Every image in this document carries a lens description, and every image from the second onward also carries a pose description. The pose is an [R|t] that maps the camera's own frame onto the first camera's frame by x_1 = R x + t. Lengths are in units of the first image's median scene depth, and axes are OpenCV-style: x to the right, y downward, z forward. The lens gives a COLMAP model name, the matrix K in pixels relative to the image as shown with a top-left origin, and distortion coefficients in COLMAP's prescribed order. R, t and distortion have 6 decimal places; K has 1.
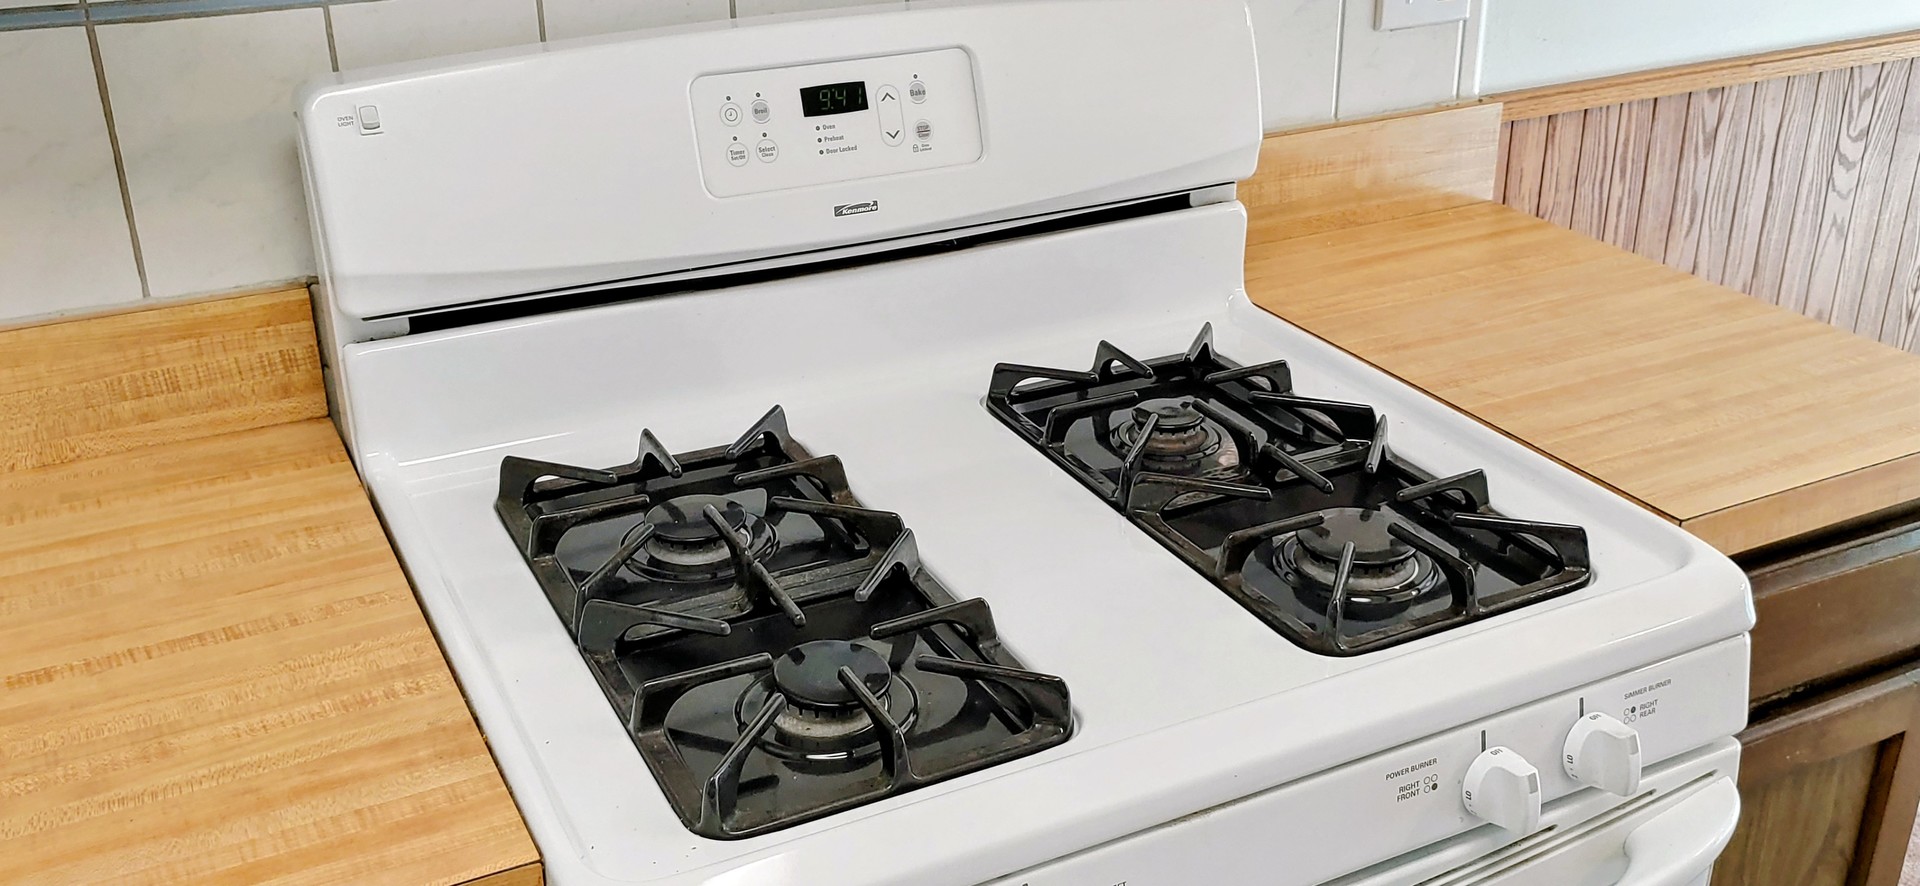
lens RADIAL K [[1790.8, 0, 960.0], [0, 1790.8, 443.0], [0, 0, 1]] dist [0.008933, -0.004330]
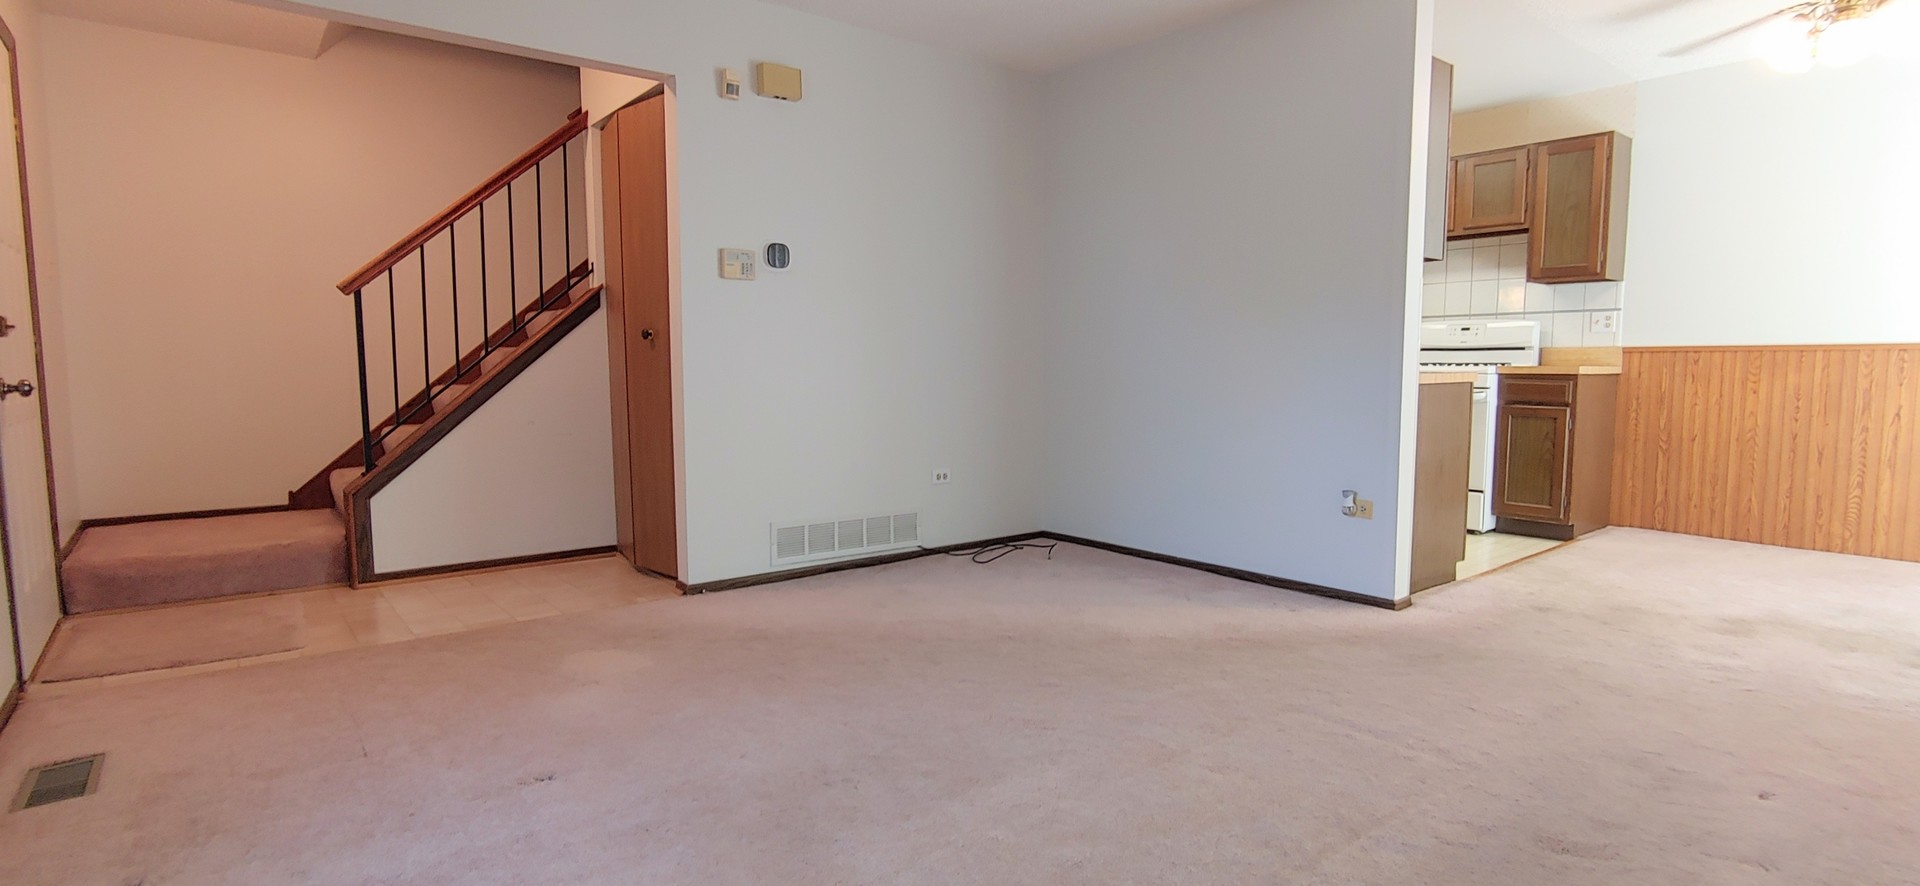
lens RADIAL K [[956.5, 0, 960.0], [0, 956.5, 443.0], [0, 0, 1]] dist [0.000392, 0.000205]
pose [[0.201792, 0.080830, -0.976087, 3.722266], [-0.410462, 0.911830, -0.009348, 1.252796], [0.889270, 0.402533, 0.217178, -1.760947]]
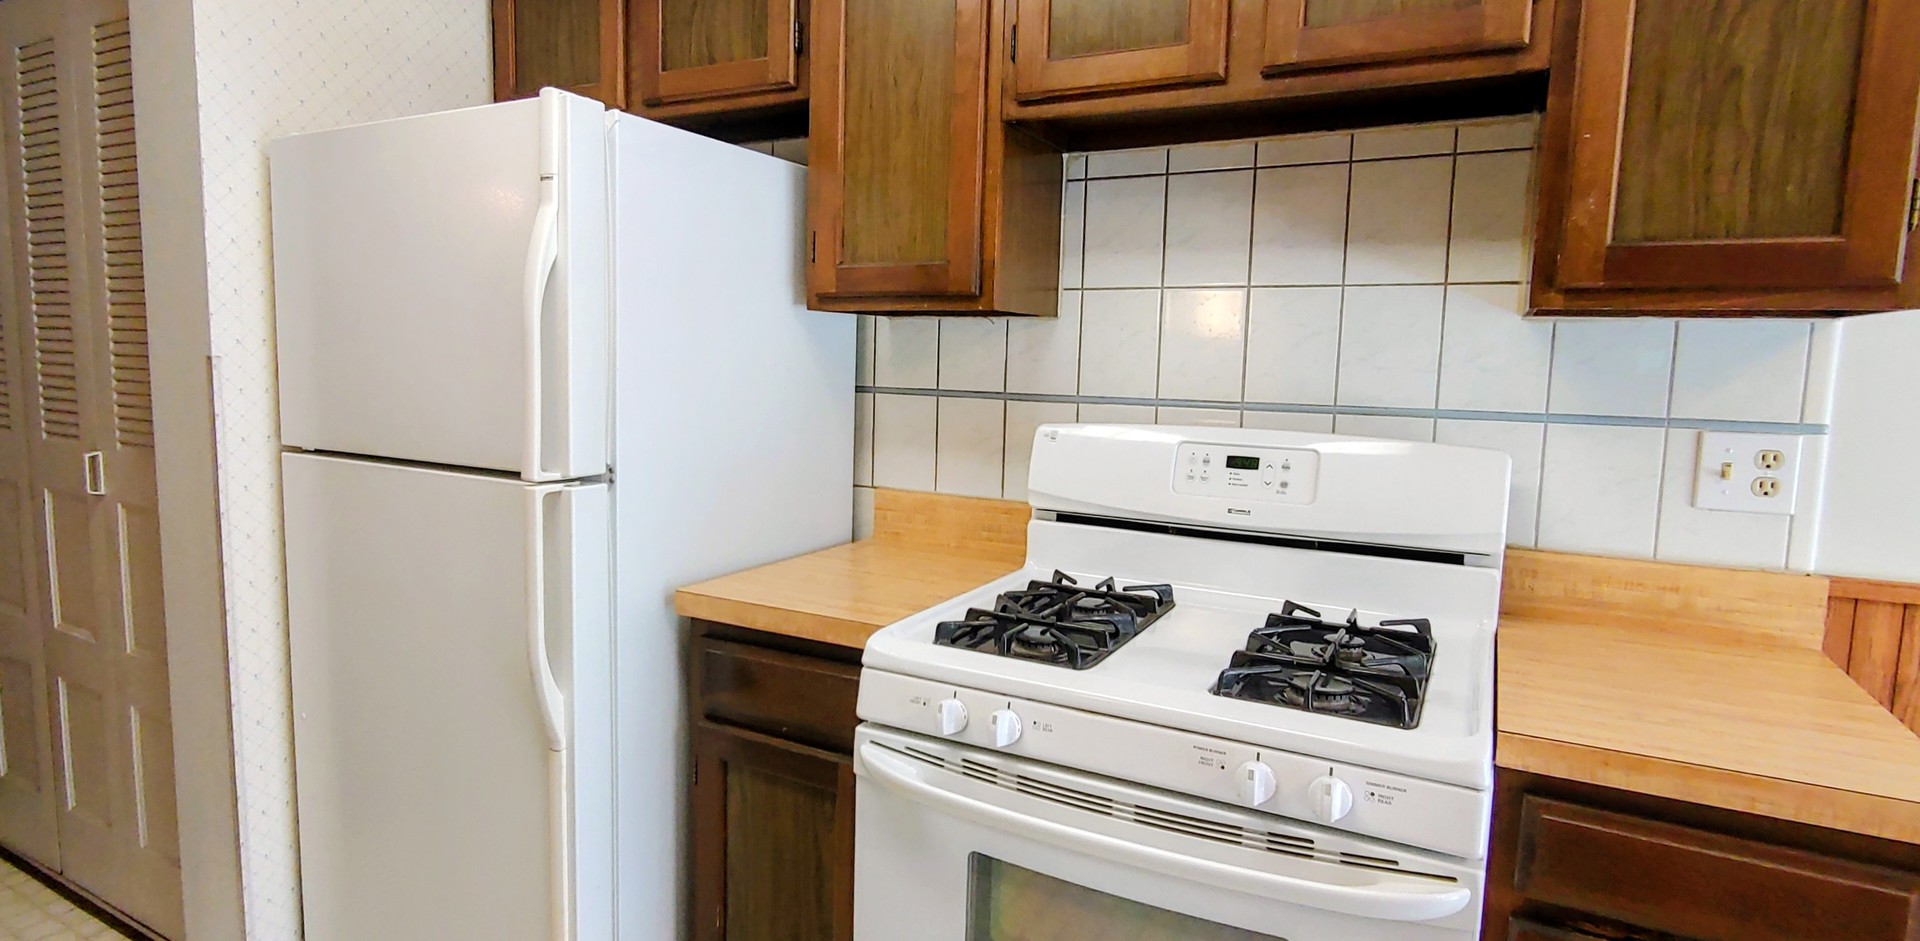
lens RADIAL K [[1025.9, 0, 916.0], [0, 1025.9, 461.4], [0, 0, 1]] dist [-0.002294, -0.000230]
pose [[0.555354, 0.105621, -0.824879, 0.743394], [-0.368018, 0.920703, -0.129879, 0.117464], [0.745751, 0.375699, 0.550187, 0.006851]]
